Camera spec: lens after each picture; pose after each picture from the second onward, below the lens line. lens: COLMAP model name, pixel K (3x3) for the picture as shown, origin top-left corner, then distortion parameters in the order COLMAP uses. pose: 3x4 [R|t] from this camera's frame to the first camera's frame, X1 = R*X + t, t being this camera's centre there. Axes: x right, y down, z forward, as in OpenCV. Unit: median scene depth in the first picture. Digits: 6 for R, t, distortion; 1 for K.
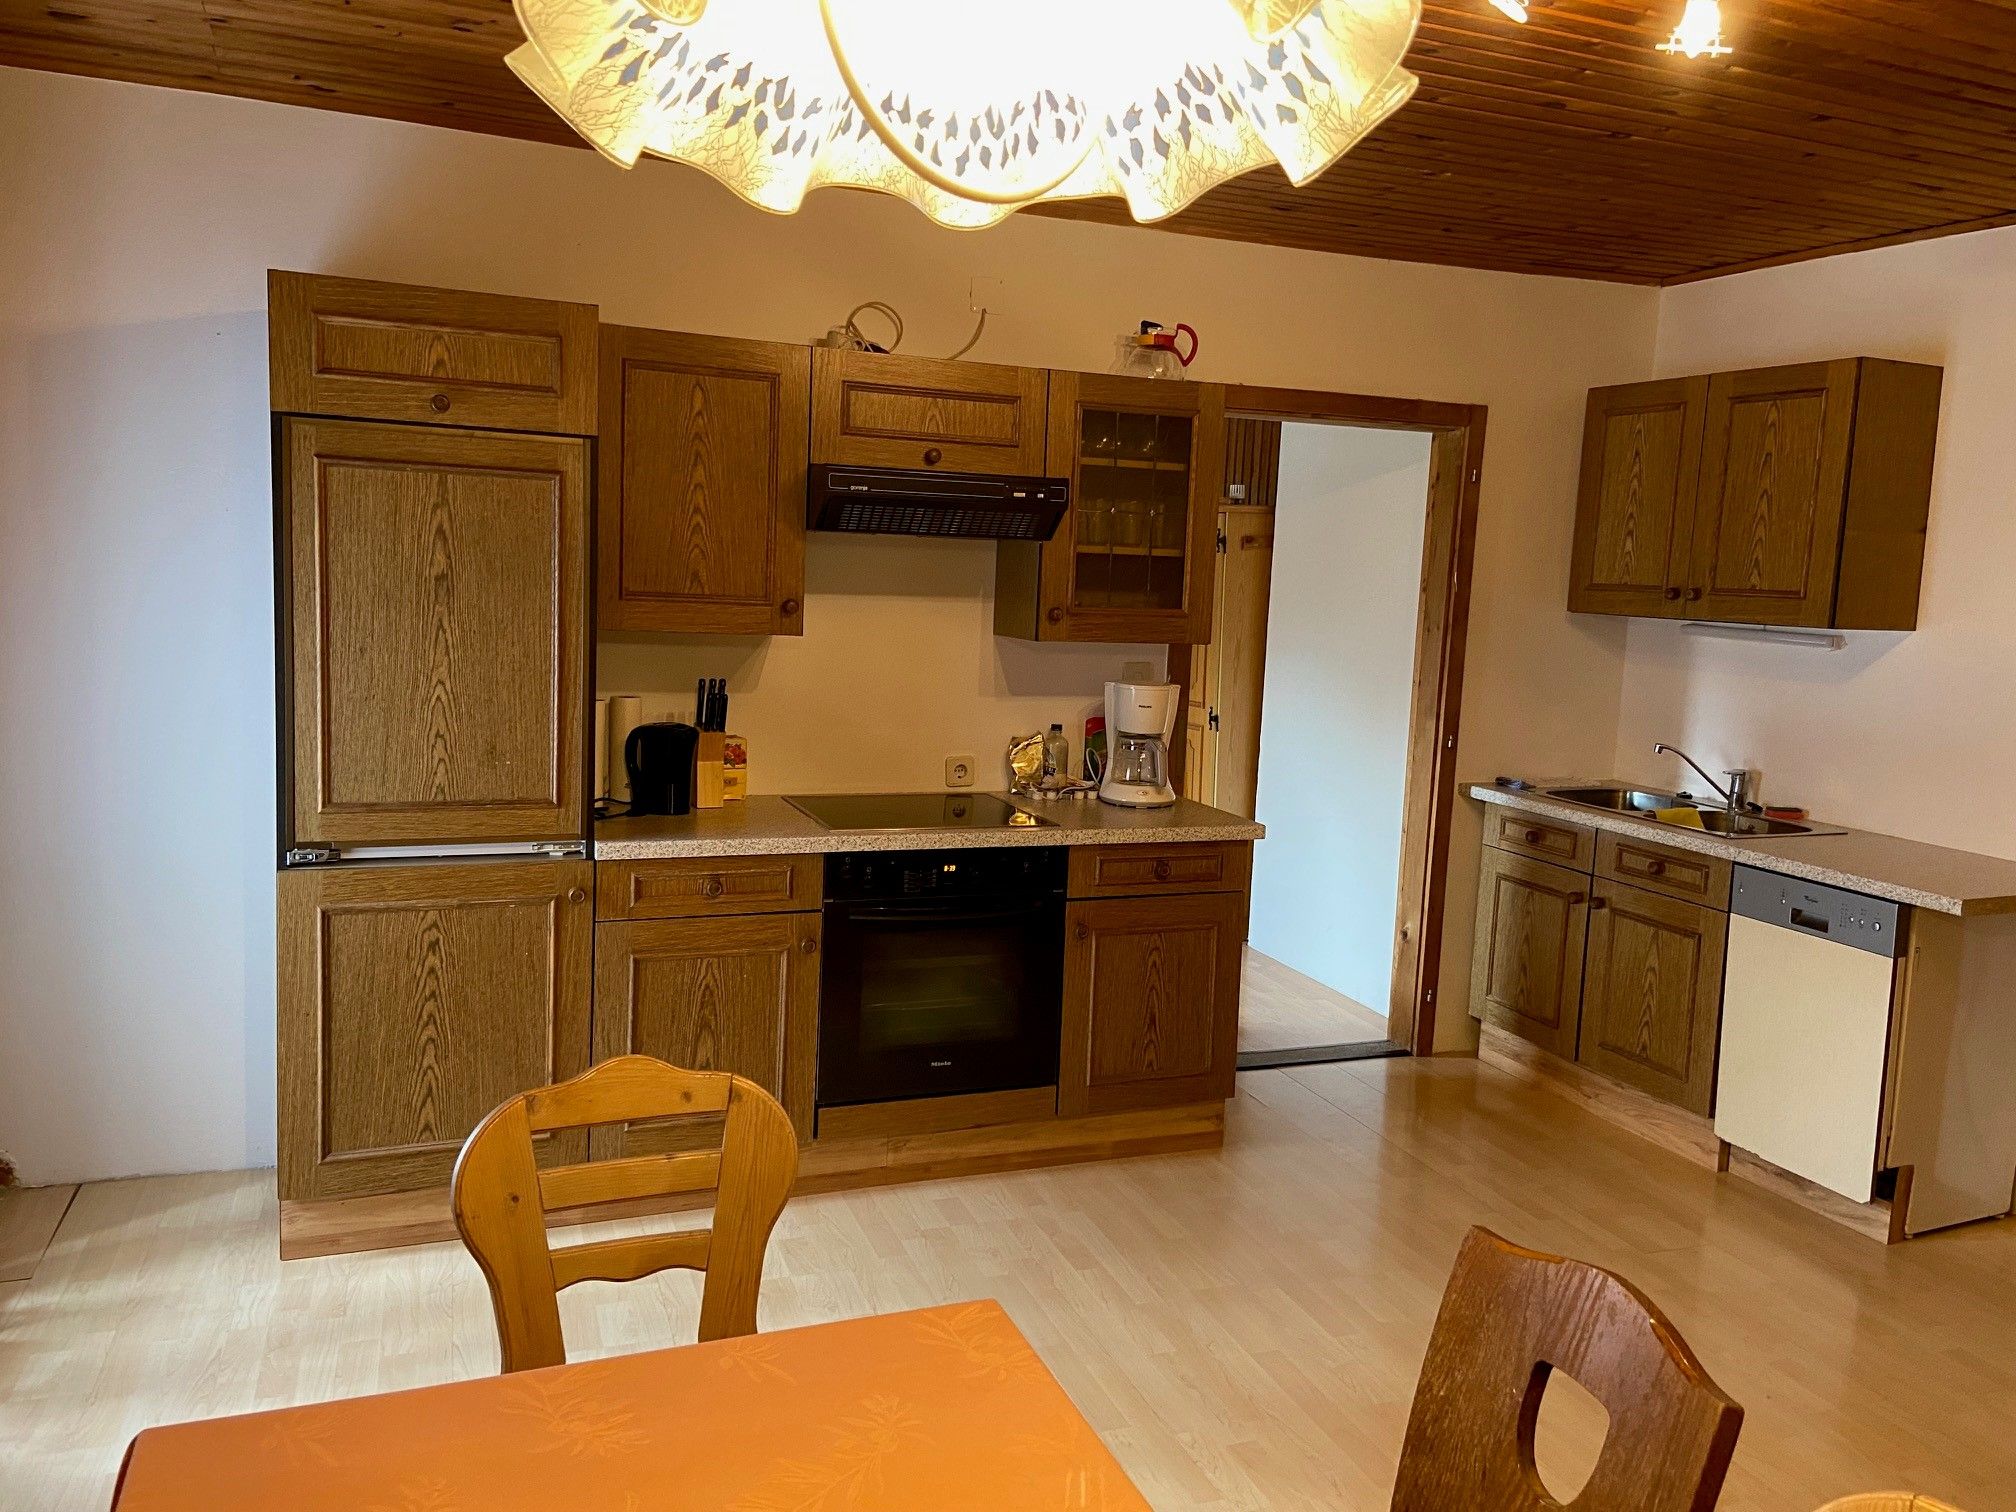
lens RADIAL K [[1516.9, 0, 1001.8], [0, 1516.9, 730.5], [0, 0, 1]] dist [0.110058, -0.133370]
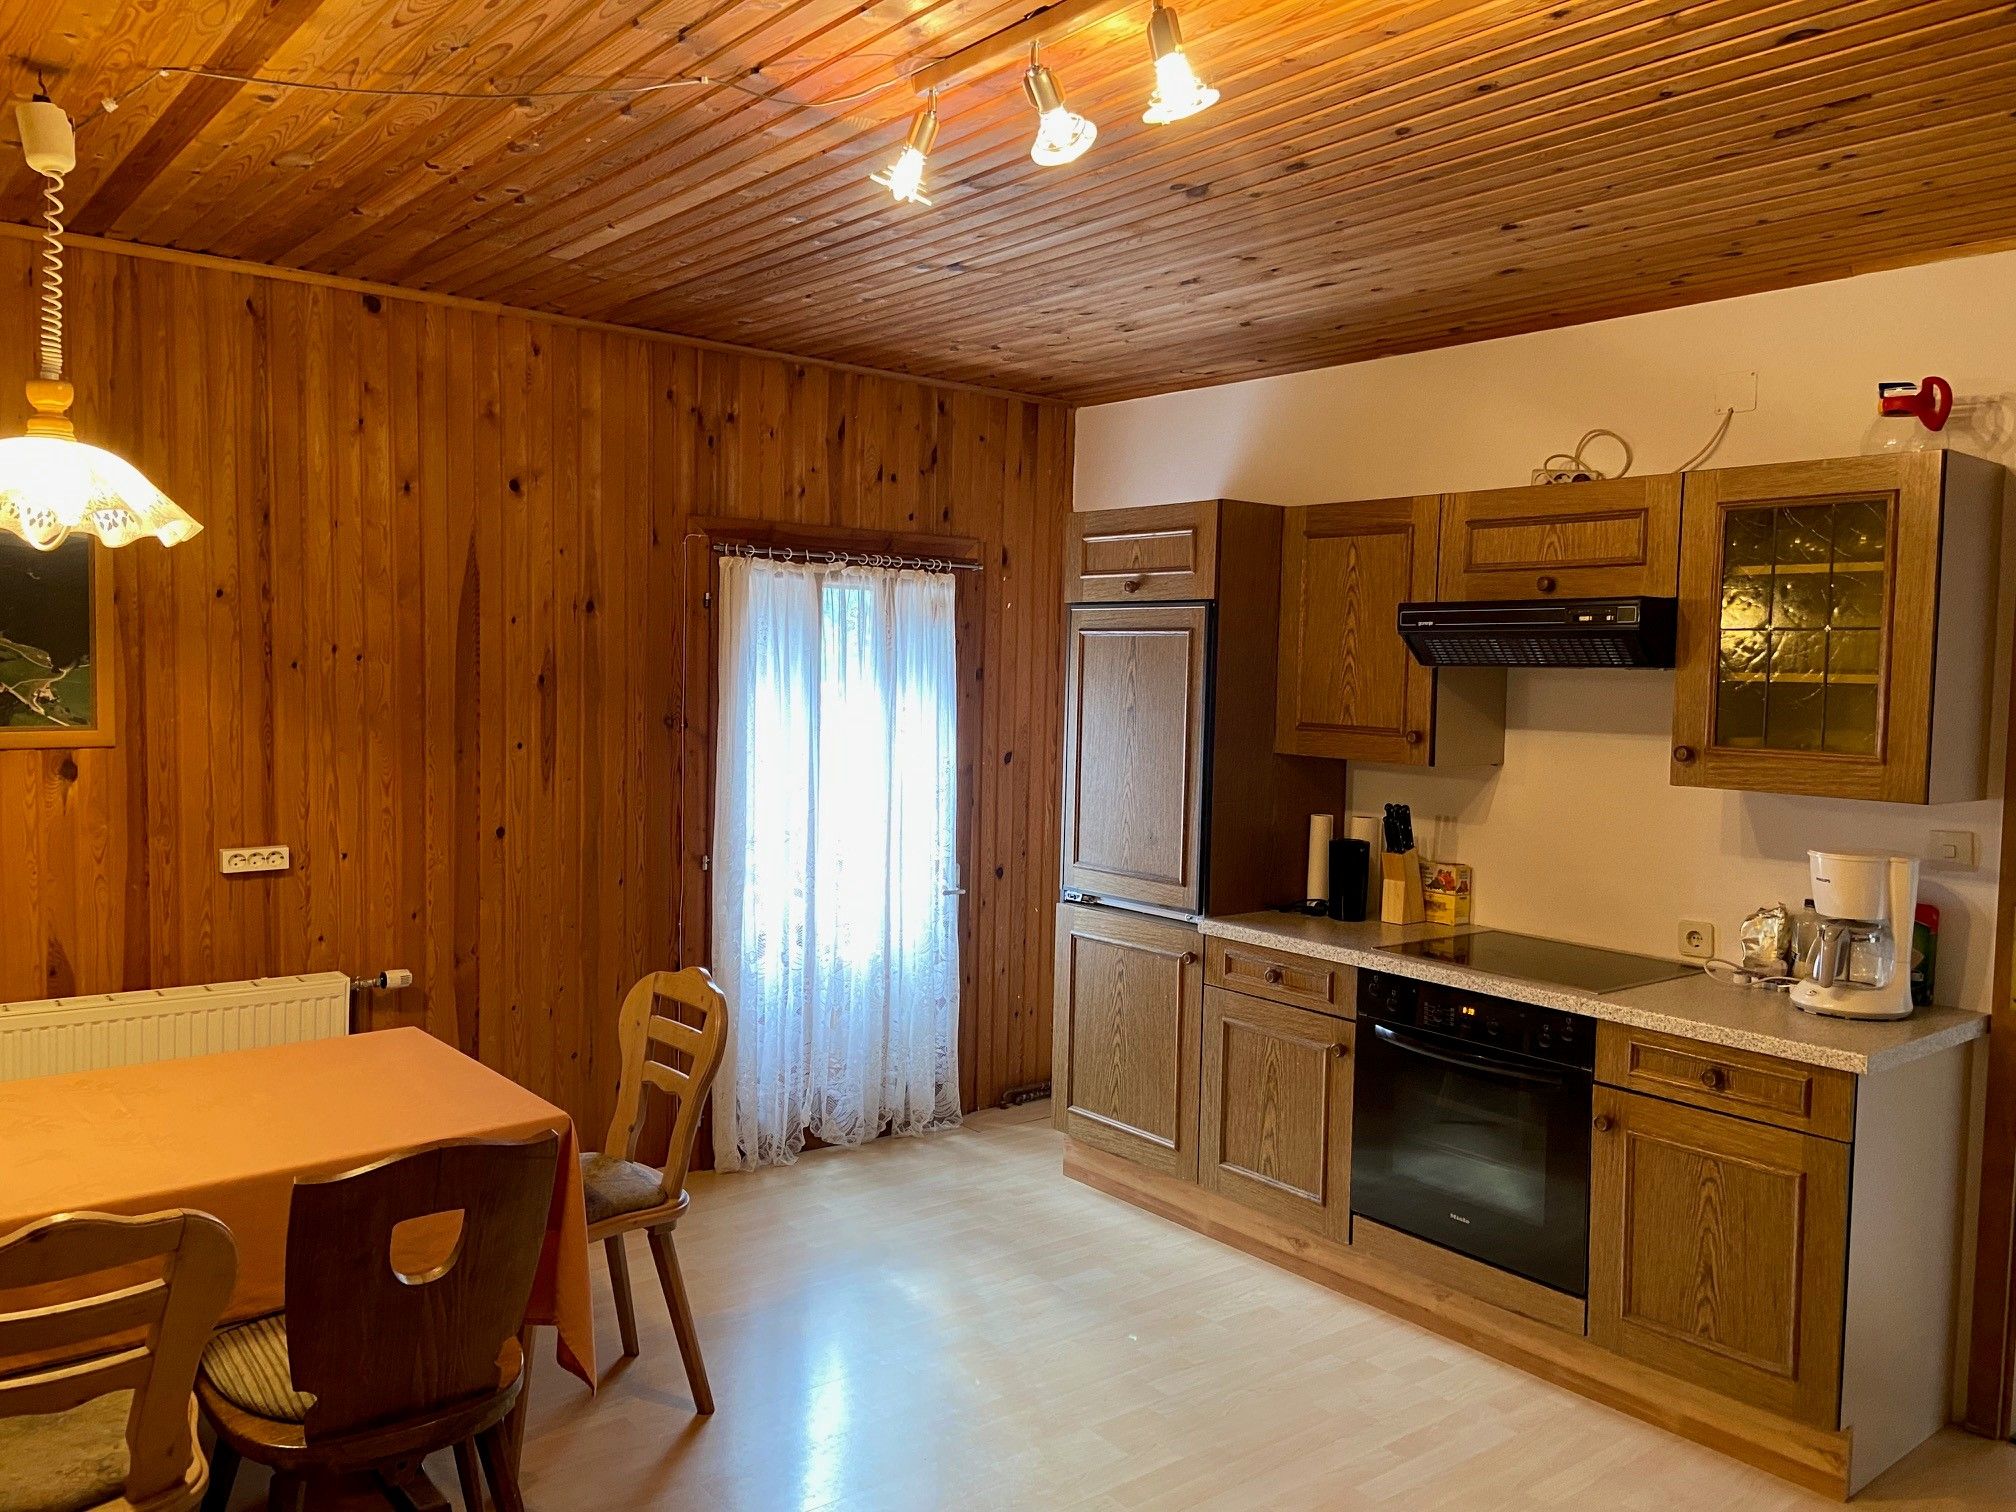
lens RADIAL K [[1516.9, 0, 1001.8], [0, 1516.9, 730.5], [0, 0, 1]] dist [0.110058, -0.133370]
pose [[0.303008, 0.006048, -0.952969, 0.774373], [-0.115246, 0.992873, -0.030343, -0.020695], [0.945994, 0.119020, 0.301545, 0.399484]]
